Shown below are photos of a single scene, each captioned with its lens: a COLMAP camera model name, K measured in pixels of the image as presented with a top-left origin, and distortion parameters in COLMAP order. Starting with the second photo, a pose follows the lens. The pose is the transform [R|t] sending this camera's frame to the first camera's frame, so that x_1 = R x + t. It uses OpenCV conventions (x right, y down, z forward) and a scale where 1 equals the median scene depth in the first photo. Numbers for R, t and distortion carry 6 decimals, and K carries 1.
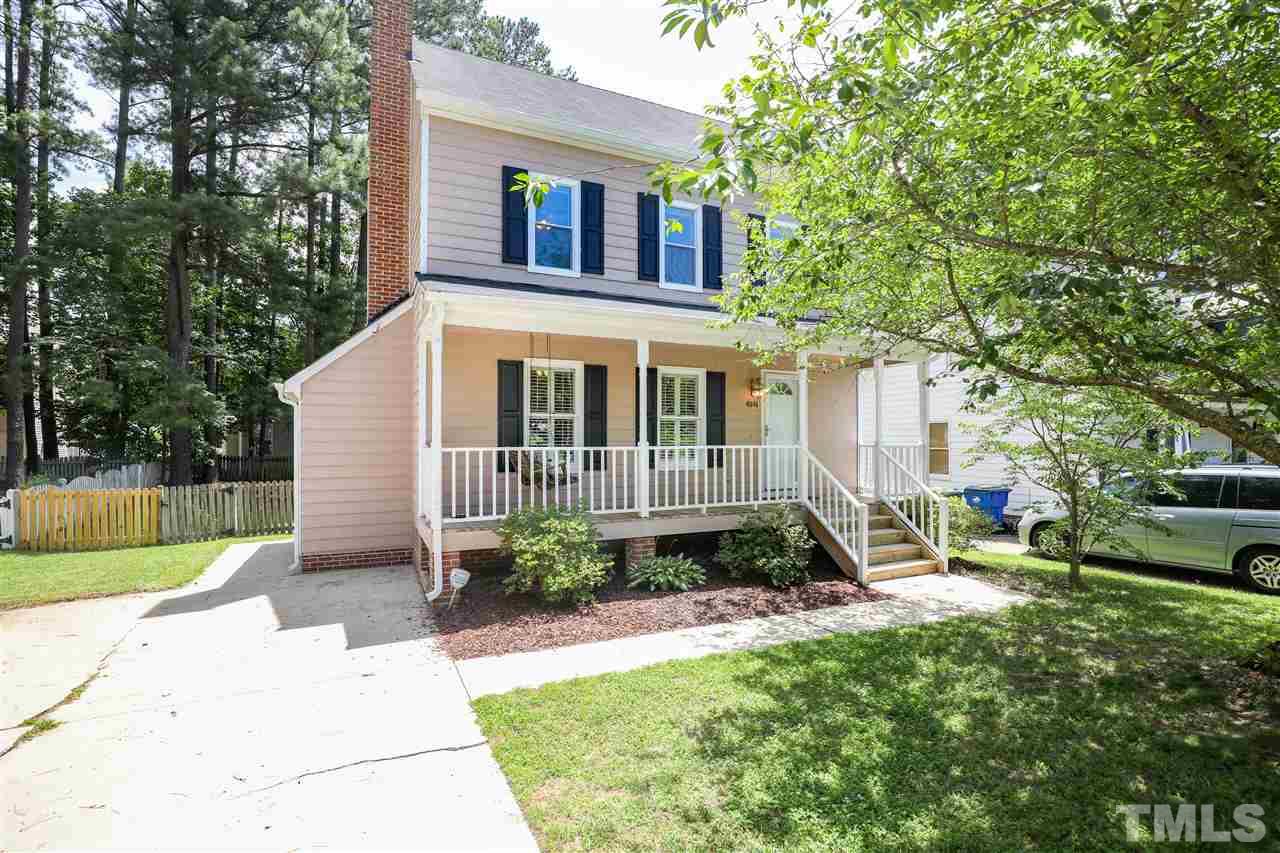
lens RADIAL K [[615.8, 0, 650.2], [0, 615.8, 434.5], [0, 0, 1]] dist [-0.032570, 0.007527]
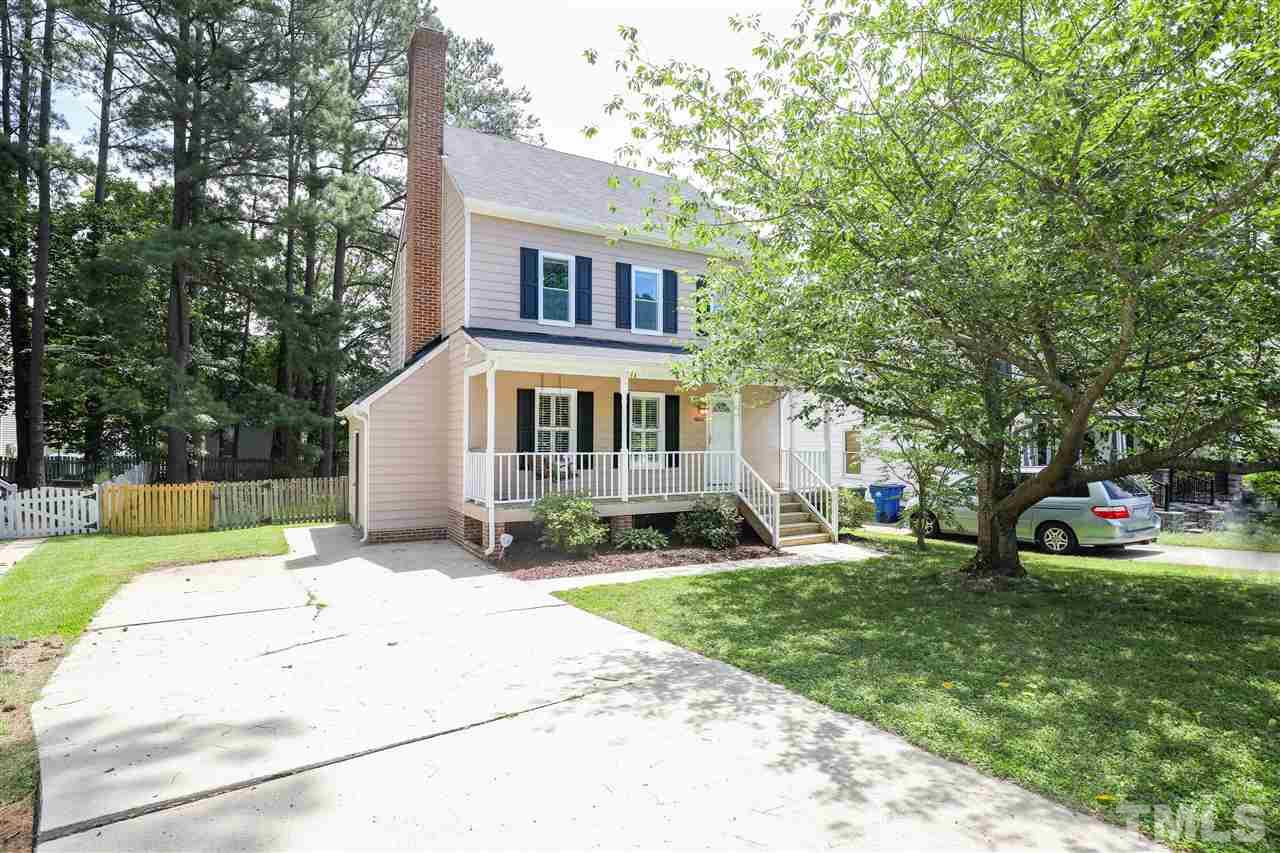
lens RADIAL K [[654.6, 0, 631.6], [0, 654.6, 429.4], [0, 0, 1]] dist [-0.013686, -0.001642]
pose [[0.997792, 0.005692, 0.066175, -0.089260], [-0.005202, 0.999958, -0.007582, -0.020349], [-0.066216, 0.007221, 0.997779, -0.488120]]
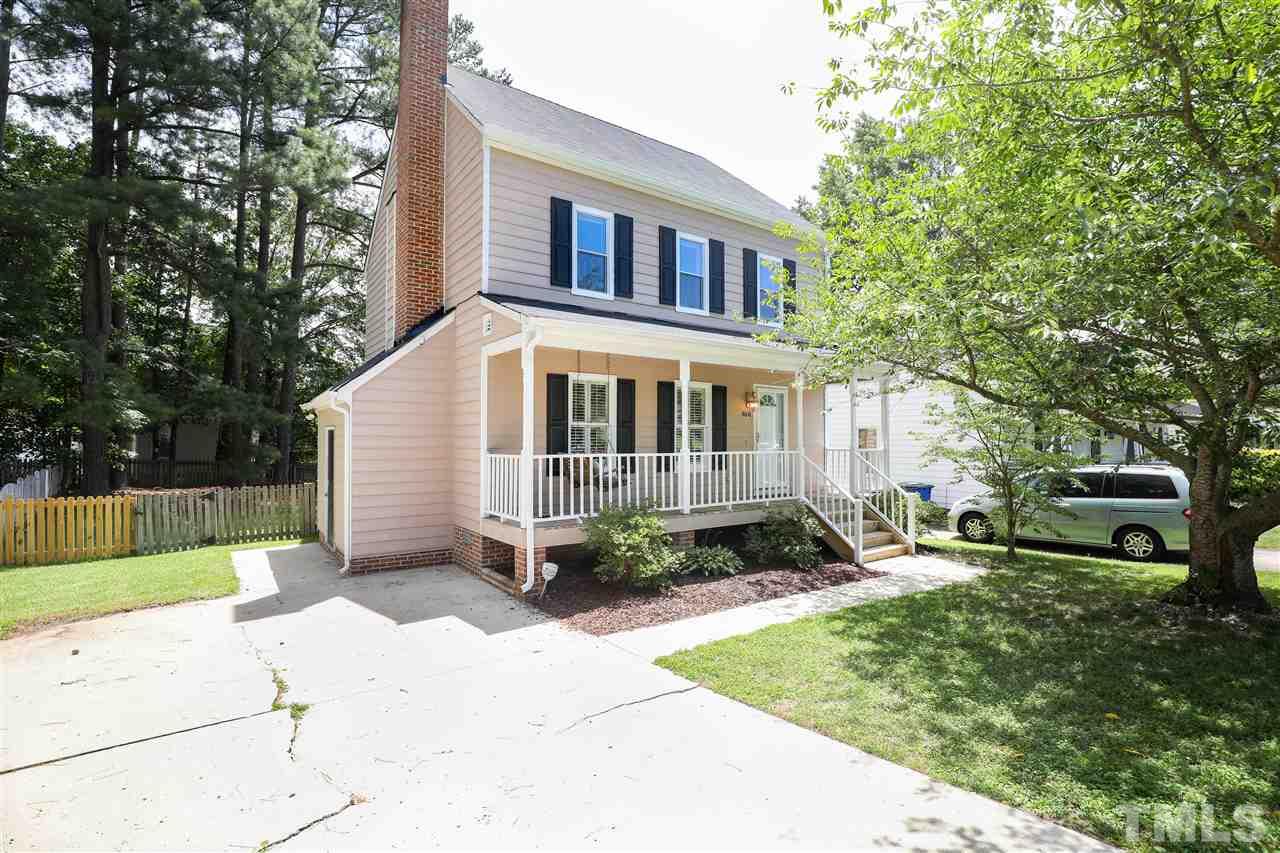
lens RADIAL K [[615.8, 0, 667.7], [0, 615.8, 428.6], [0, 0, 1]] dist [-0.032570, 0.007527]
pose [[0.980321, 0.005799, 0.197324, -0.255388], [-0.003924, 0.999943, -0.009891, -0.013268], [-0.197370, 0.008922, 0.980288, -0.118247]]
